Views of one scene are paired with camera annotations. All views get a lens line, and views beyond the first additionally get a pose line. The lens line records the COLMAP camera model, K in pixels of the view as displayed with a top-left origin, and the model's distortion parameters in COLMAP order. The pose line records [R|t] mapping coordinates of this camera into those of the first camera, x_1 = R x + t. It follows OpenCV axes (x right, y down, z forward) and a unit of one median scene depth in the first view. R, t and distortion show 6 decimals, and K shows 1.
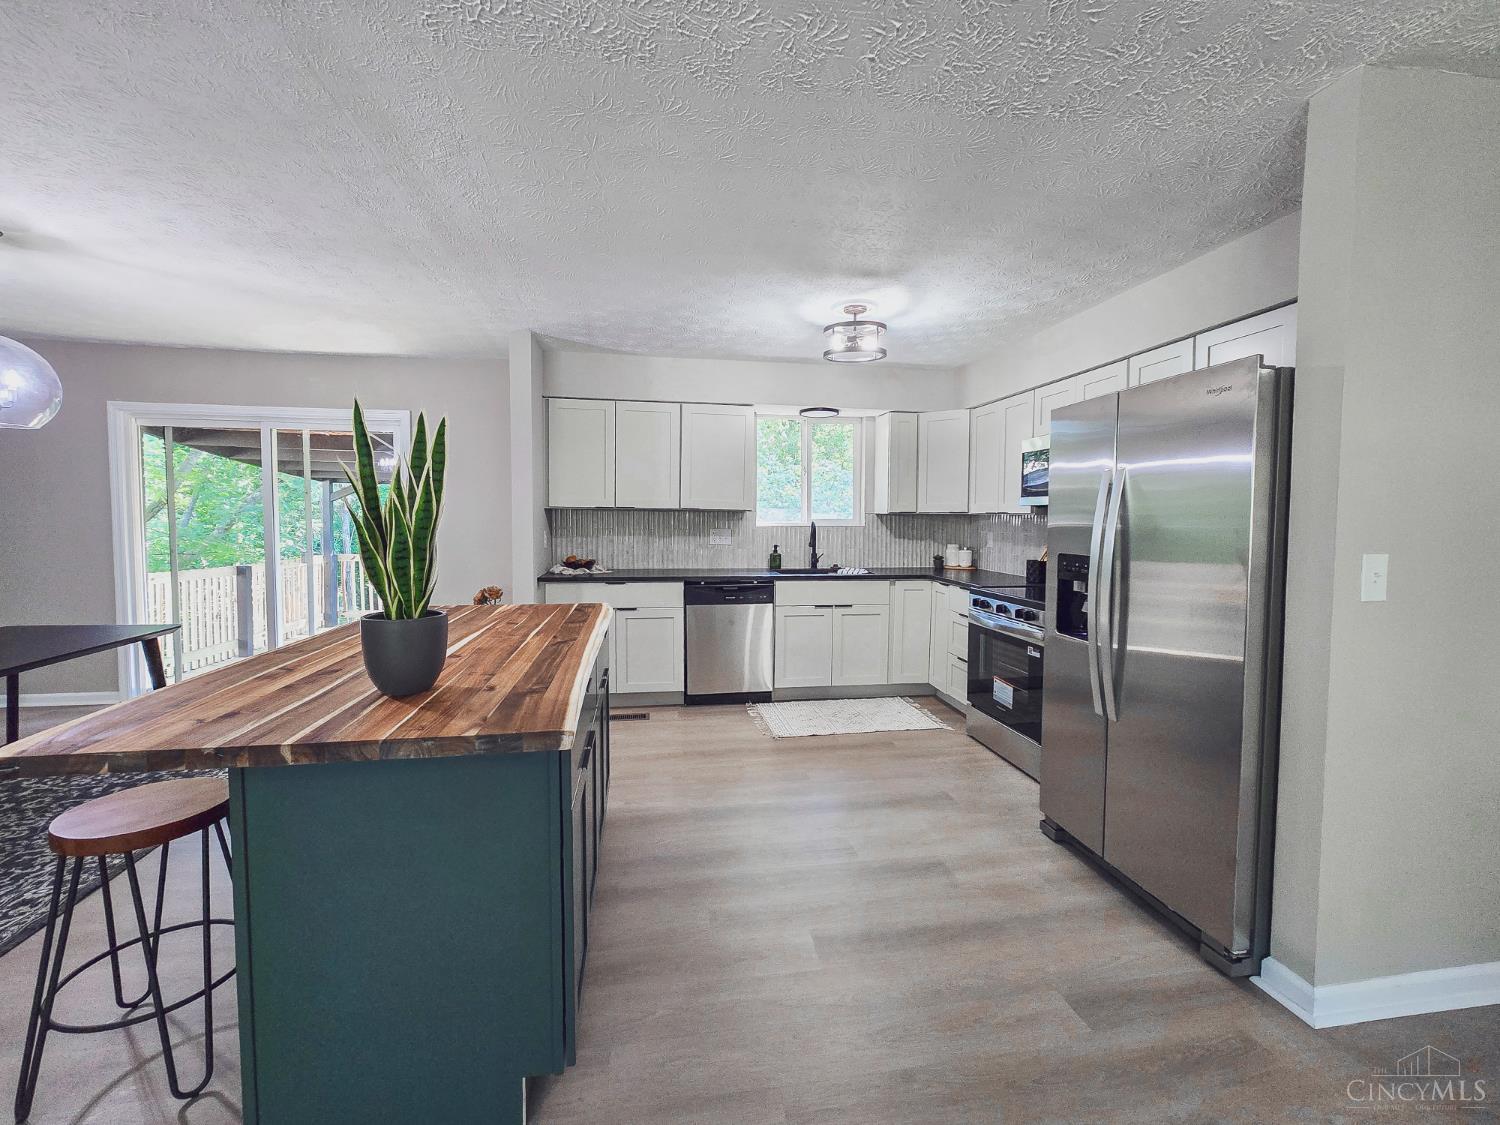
lens RADIAL K [[611.9, 0, 748.5], [0, 611.9, 553.9], [0, 0, 1]] dist [0.000263, 0.000014]
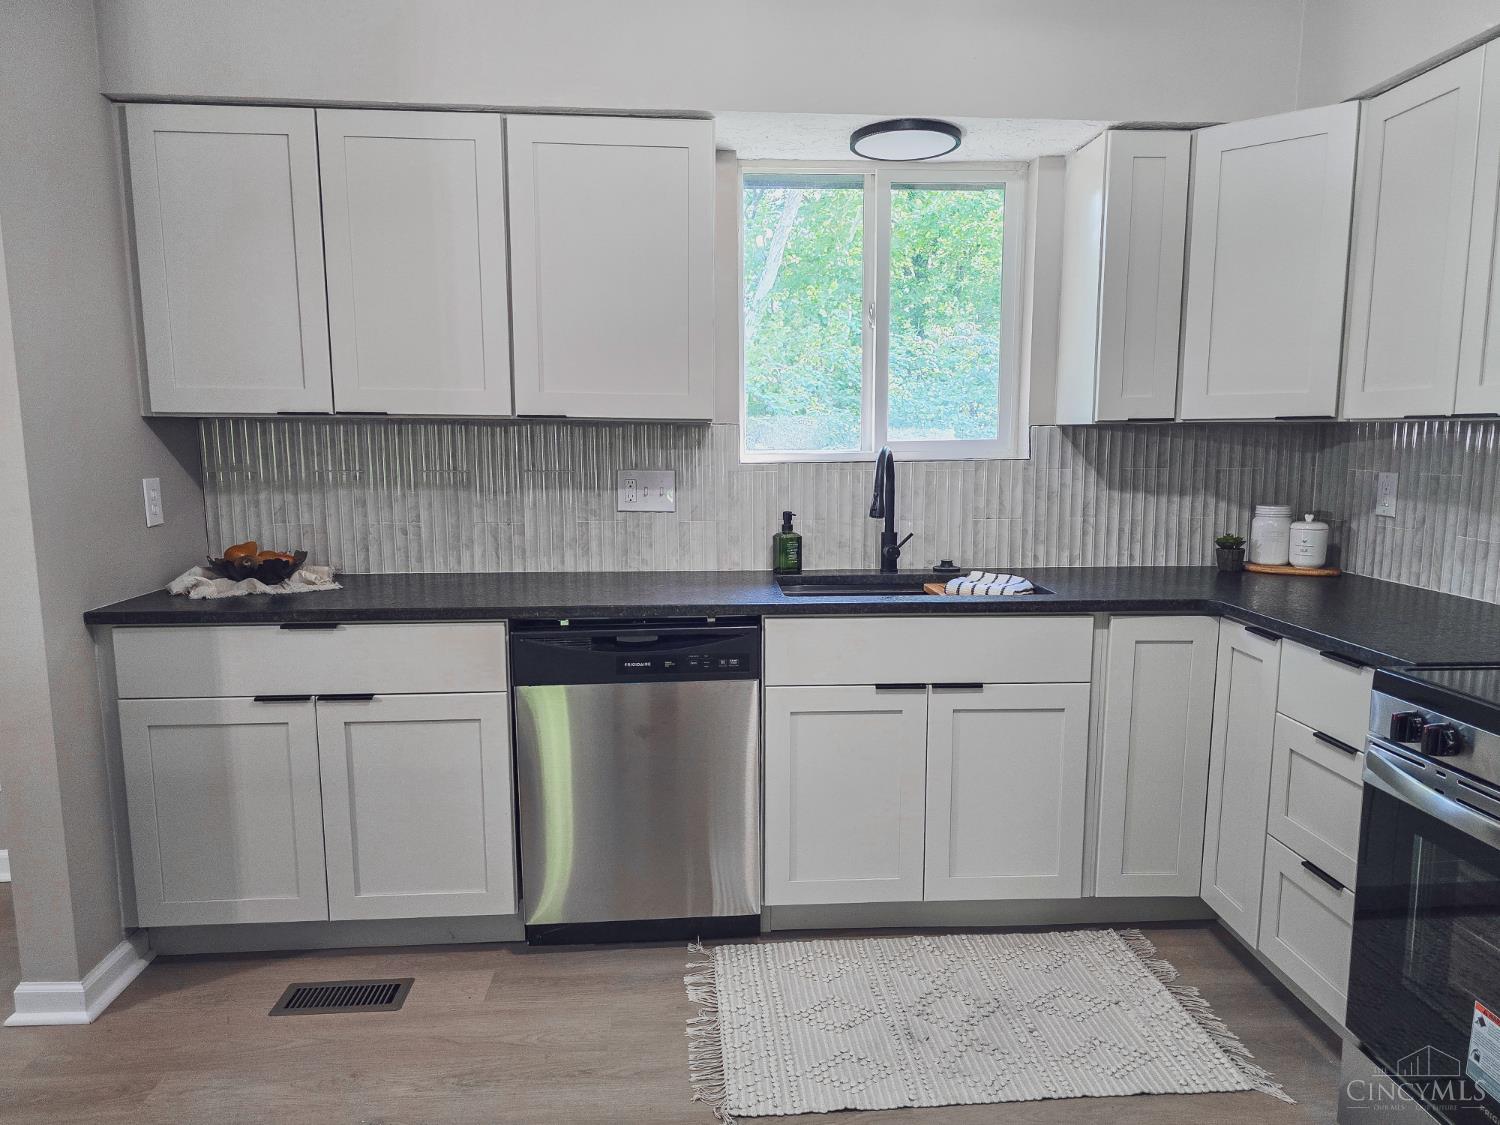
lens RADIAL K [[1005.8, 0, 754.7], [0, 1005.8, 592.3], [0, 0, 1]] dist [0.029714, -0.004245]
pose [[0.995929, 0.004773, -0.090016, 0.083408], [0.003637, 0.995657, 0.093027, -0.023293], [0.090069, -0.092976, 0.991586, 0.384850]]
